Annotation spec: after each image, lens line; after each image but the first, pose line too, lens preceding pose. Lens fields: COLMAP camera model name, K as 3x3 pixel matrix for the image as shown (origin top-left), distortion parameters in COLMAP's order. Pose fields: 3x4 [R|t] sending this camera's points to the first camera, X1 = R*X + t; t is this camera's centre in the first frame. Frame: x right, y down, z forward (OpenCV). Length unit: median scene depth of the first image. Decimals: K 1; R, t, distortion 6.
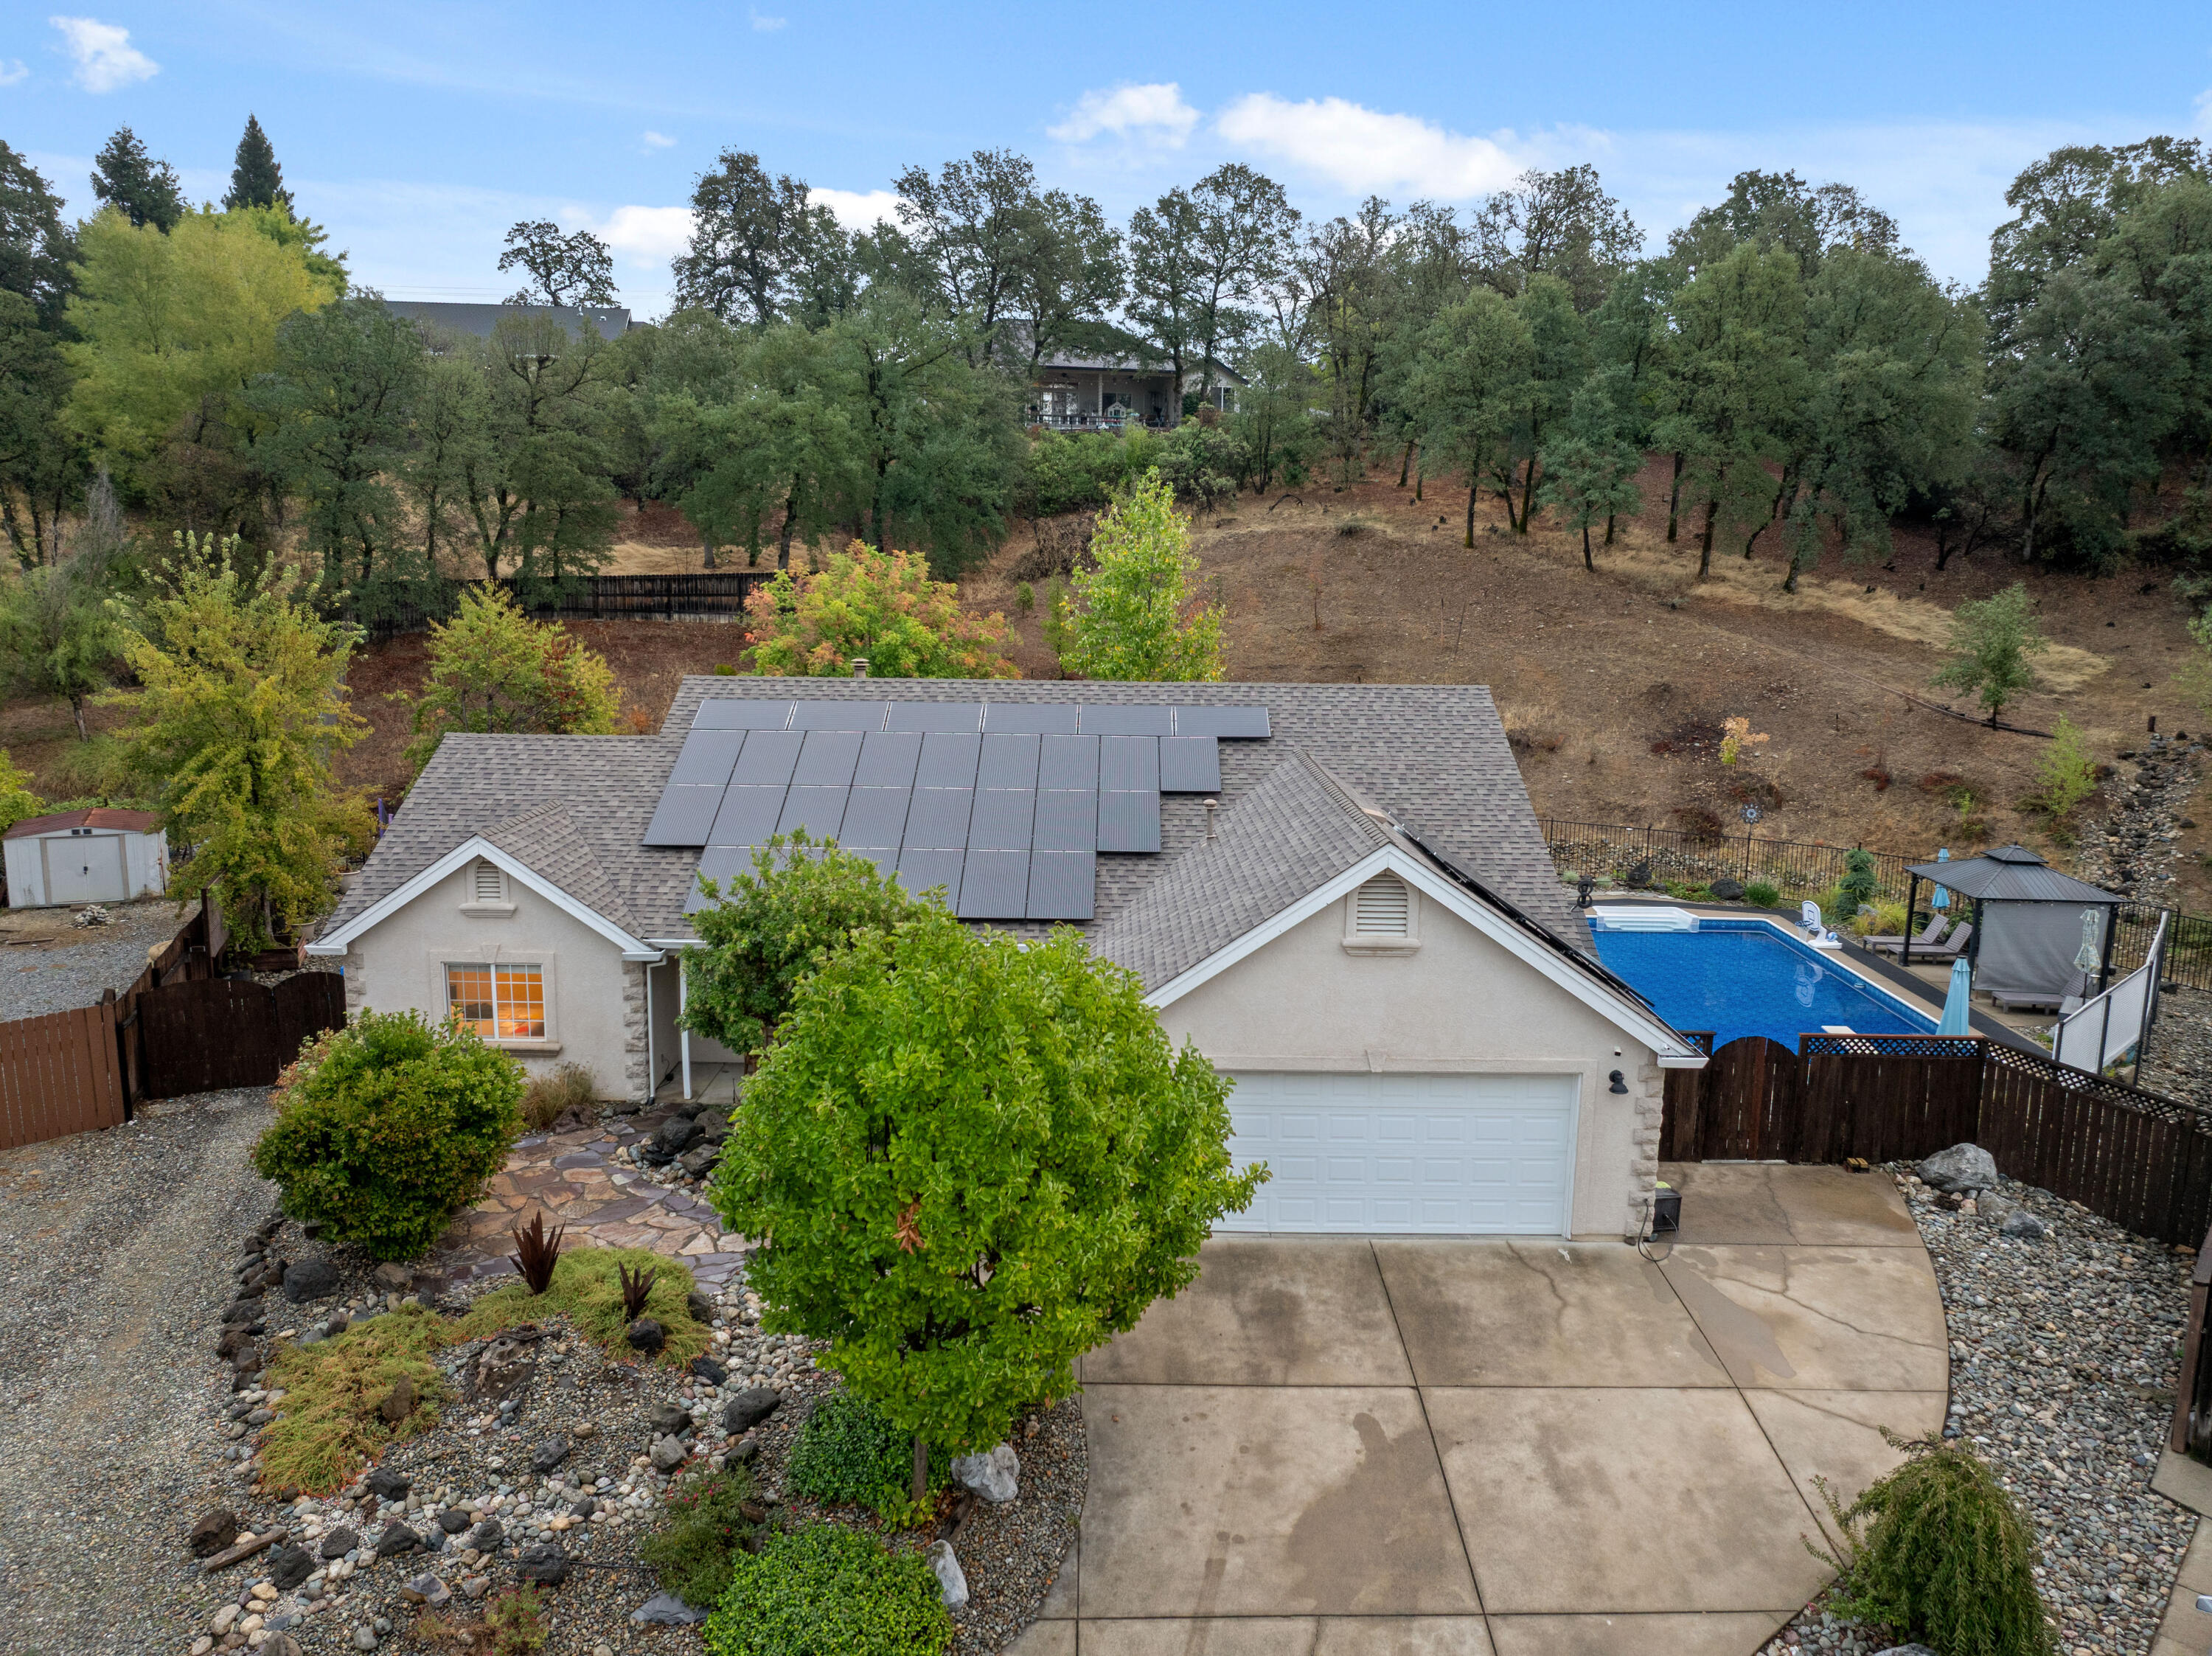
lens RADIAL K [[1536.1, 0, 1115.7], [0, 1536.1, 825.7], [0, 0, 1]] dist [-0.048433, 0.020147]
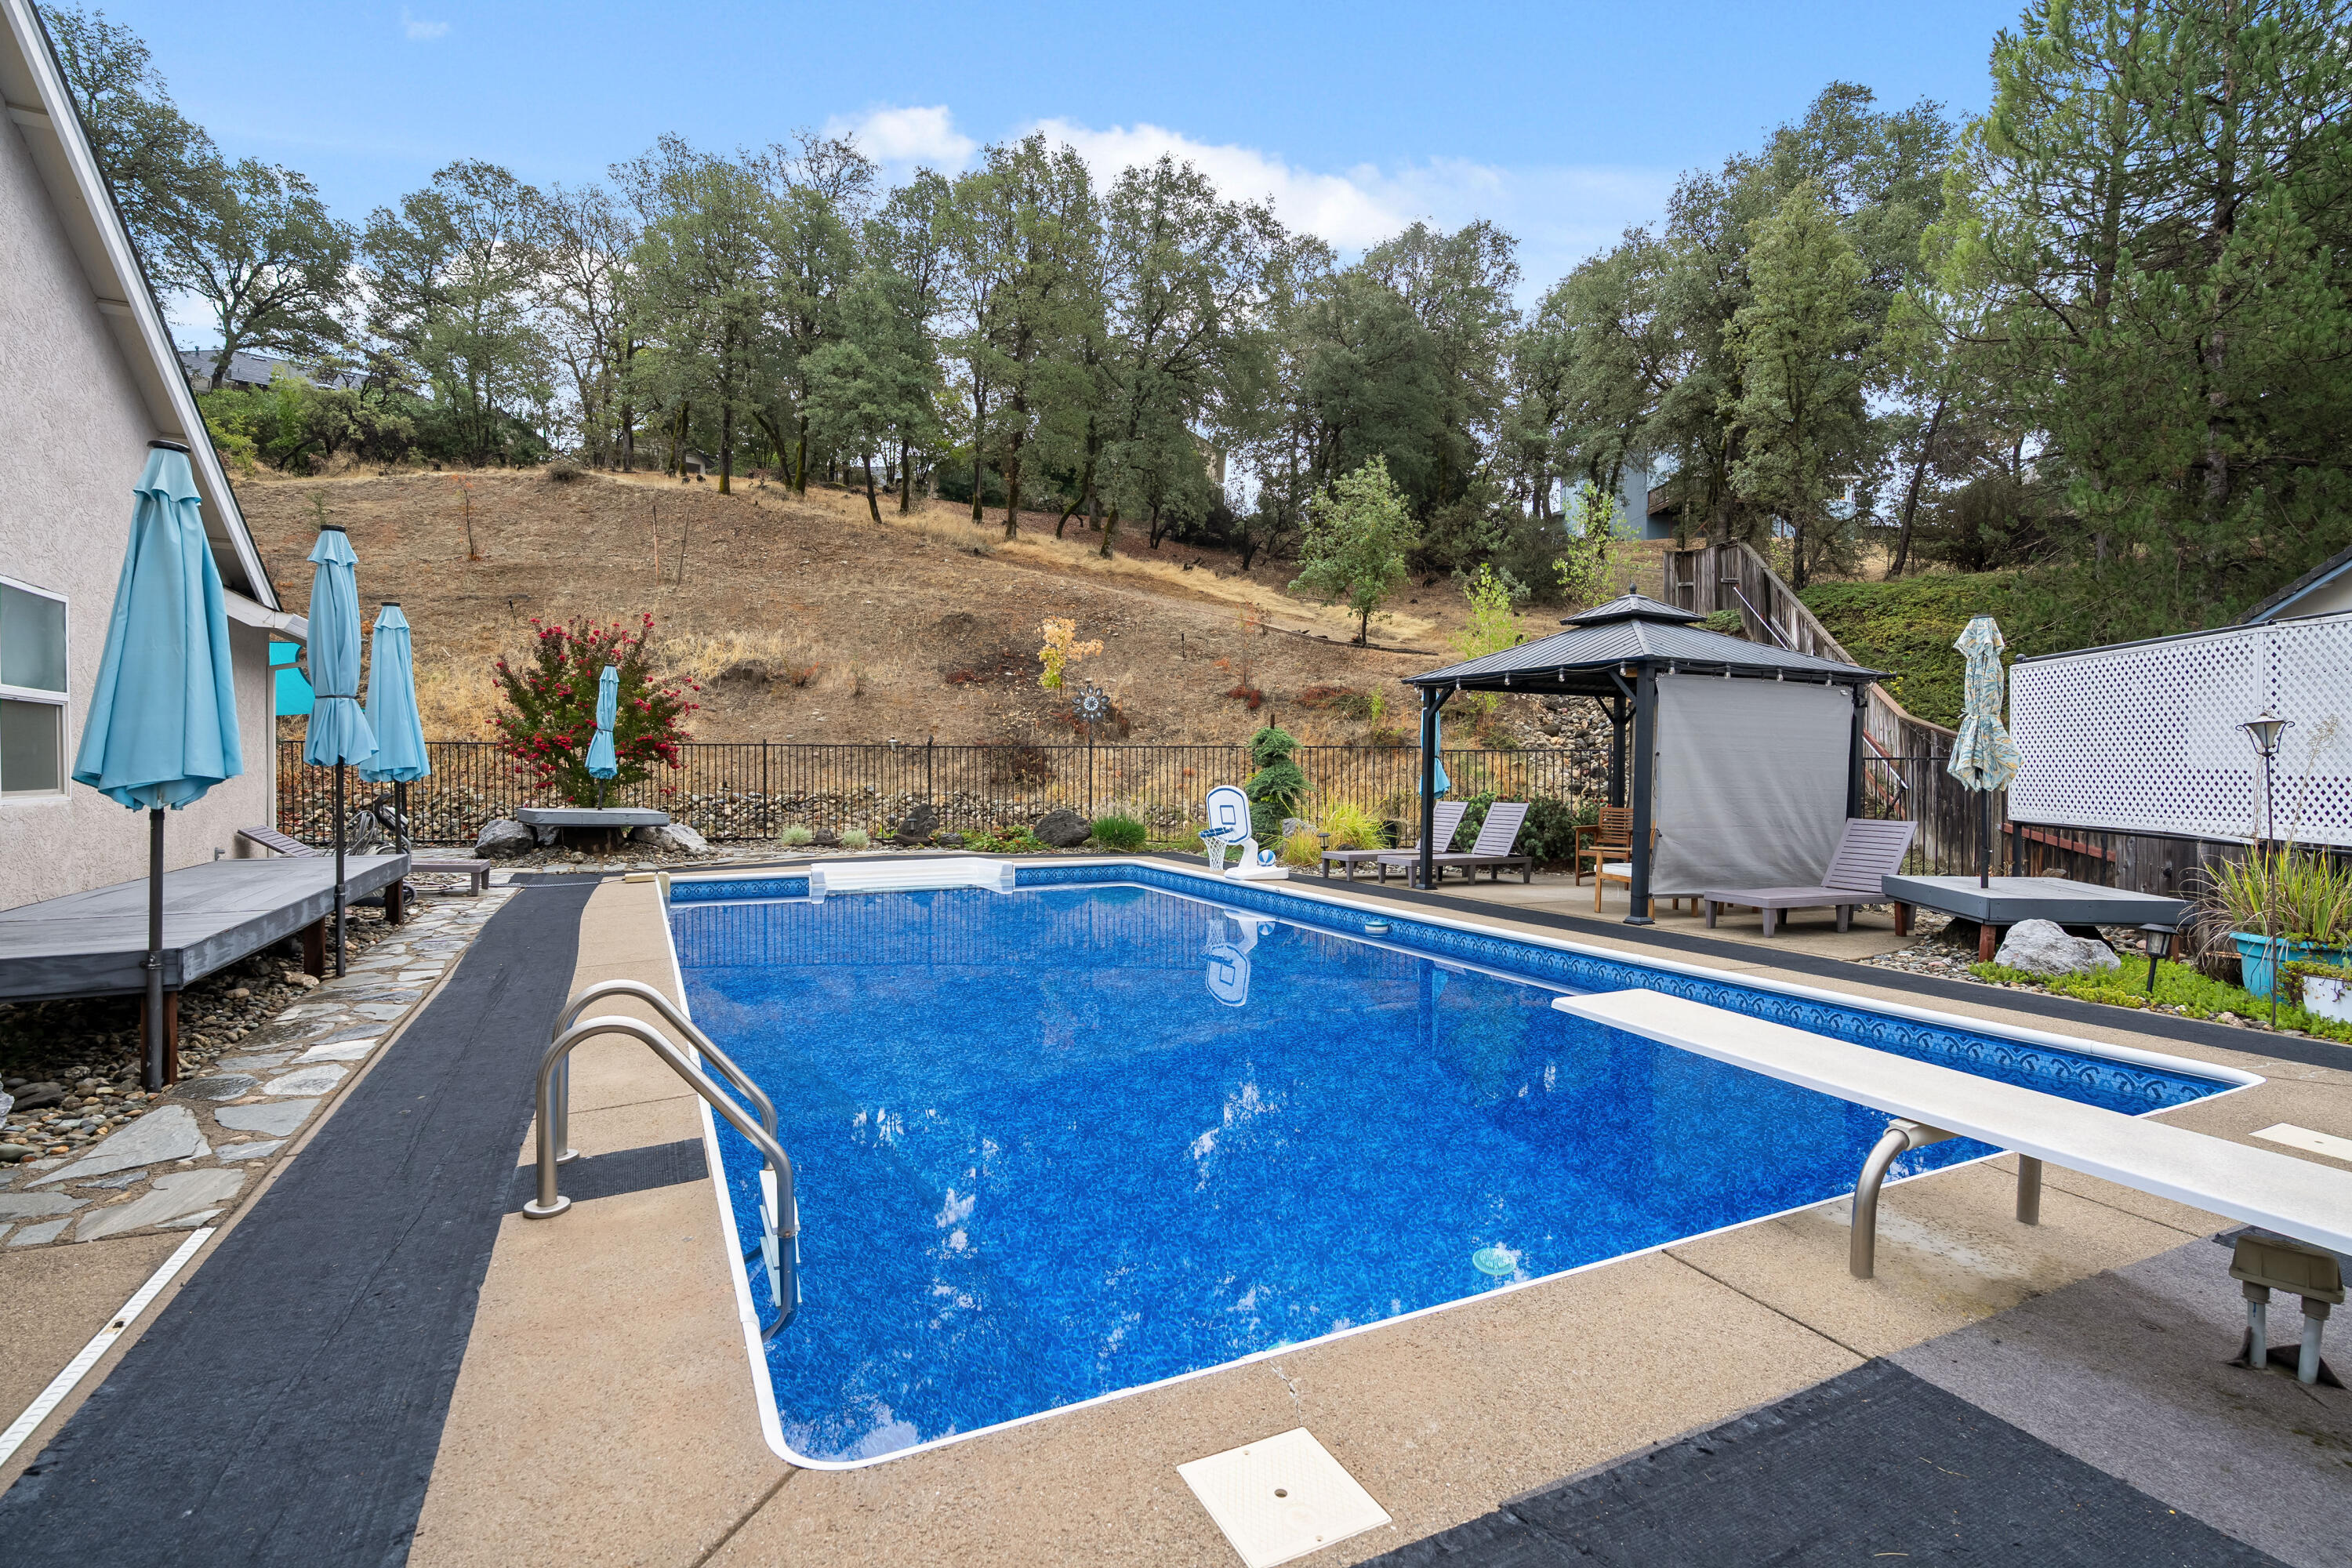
lens RADIAL K [[1098.7, 0, 1174.8], [0, 1098.7, 777.4], [0, 0, 1]] dist [-0.002804, 0.001496]
pose [[0.882503, -0.014345, 0.470087, 0.277246], [0.086274, 0.987511, -0.131829, 0.092006], [-0.462325, 0.156895, 0.872719, 0.700419]]
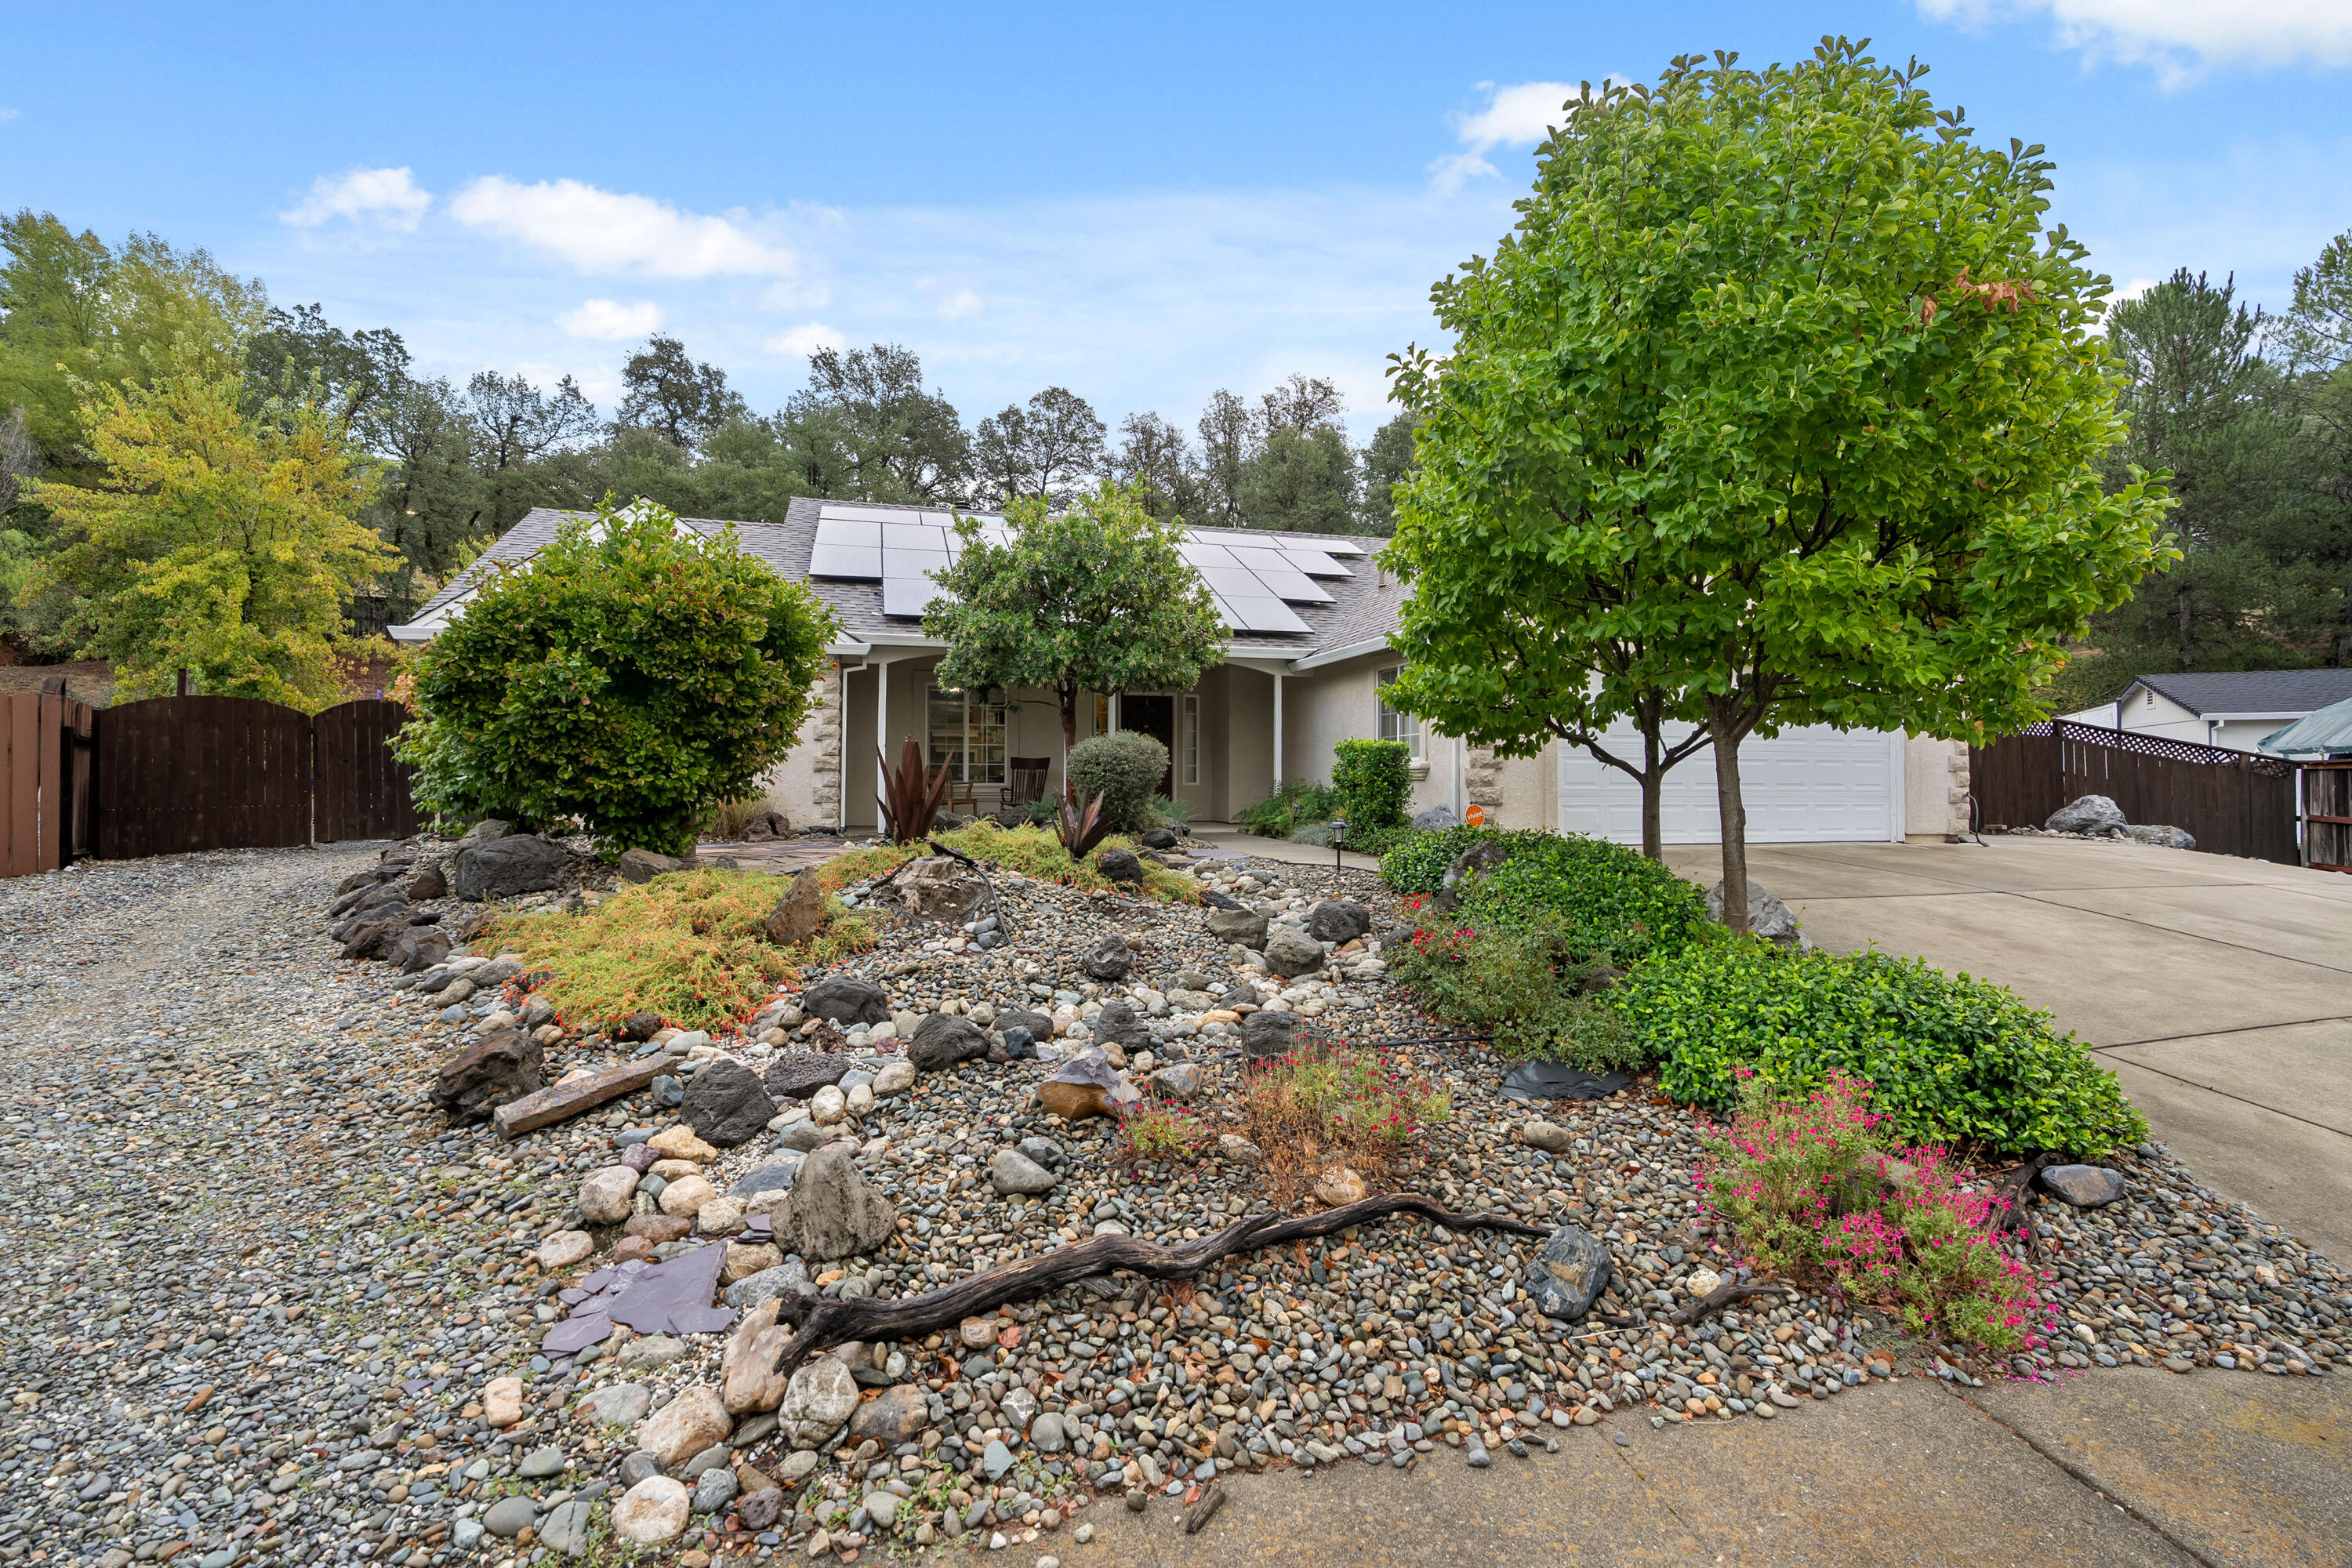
lens RADIAL K [[1070.0, 0, 1181.0], [0, 1070.0, 781.0], [0, 0, 1]] dist [-0.001773, -0.000009]
pose [[0.960811, -0.010230, 0.277016, -0.196358], [0.057100, 0.985192, -0.161665, 0.177768], [-0.271260, 0.171147, 0.947168, 0.255066]]
